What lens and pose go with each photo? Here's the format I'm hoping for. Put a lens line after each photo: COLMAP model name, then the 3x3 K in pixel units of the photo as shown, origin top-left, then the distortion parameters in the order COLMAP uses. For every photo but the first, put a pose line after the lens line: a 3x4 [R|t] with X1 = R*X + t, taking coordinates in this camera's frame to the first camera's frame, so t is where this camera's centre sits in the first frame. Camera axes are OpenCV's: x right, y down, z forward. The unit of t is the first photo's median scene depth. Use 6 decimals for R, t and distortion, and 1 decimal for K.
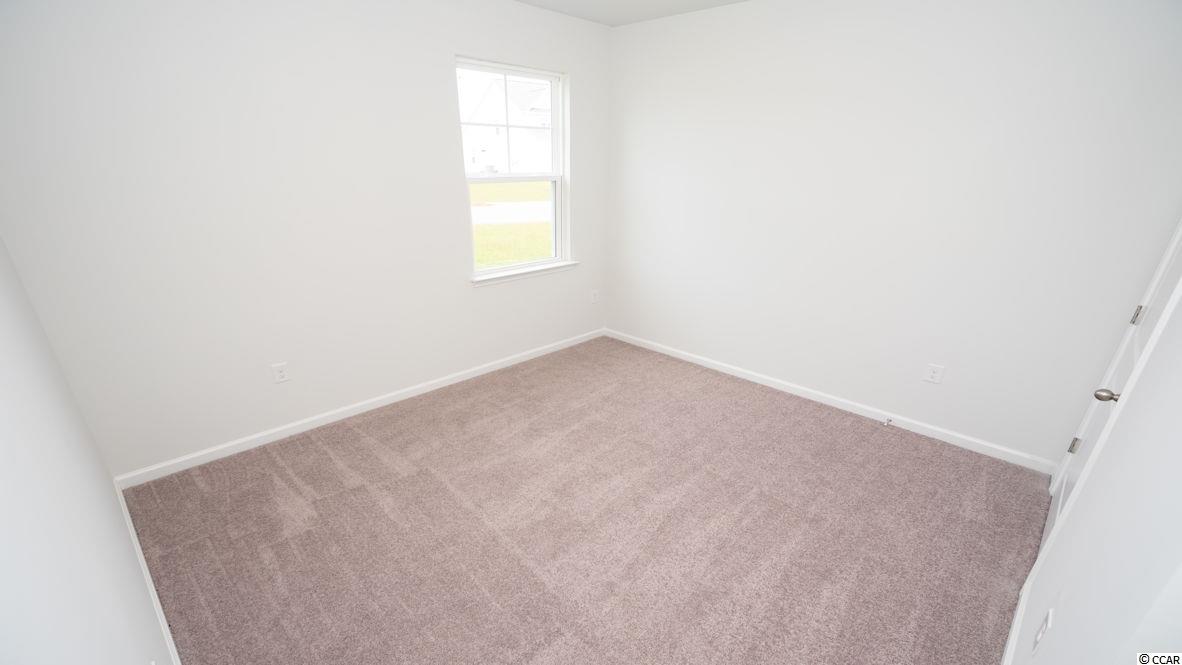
lens RADIAL K [[526.4, 0, 591.0], [0, 526.4, 332.5], [0, 0, 1]] dist [0.021717, 0.000168]
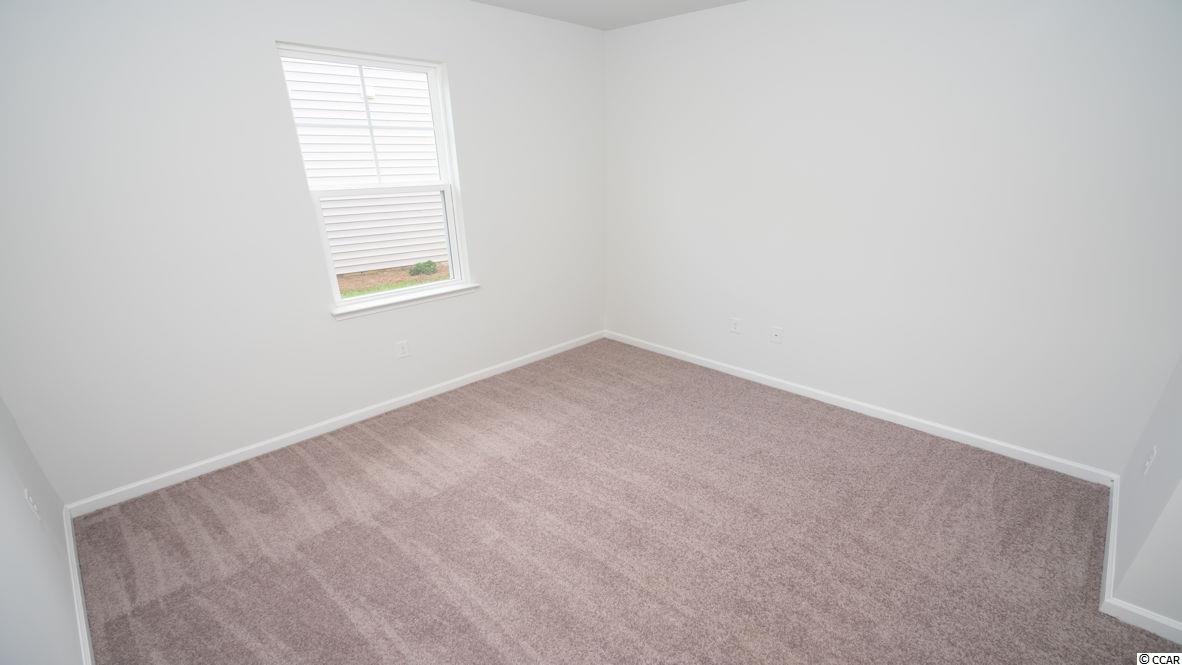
lens RADIAL K [[519.0, 0, 591.0], [0, 519.0, 332.5], [0, 0, 1]] dist [-0.001831, -0.000104]
pose [[0.999732, -0.017980, -0.014593, 0.138211], [0.017980, 0.999838, -0.000128, -0.042778], [0.014593, -0.000134, 0.999894, 0.130952]]
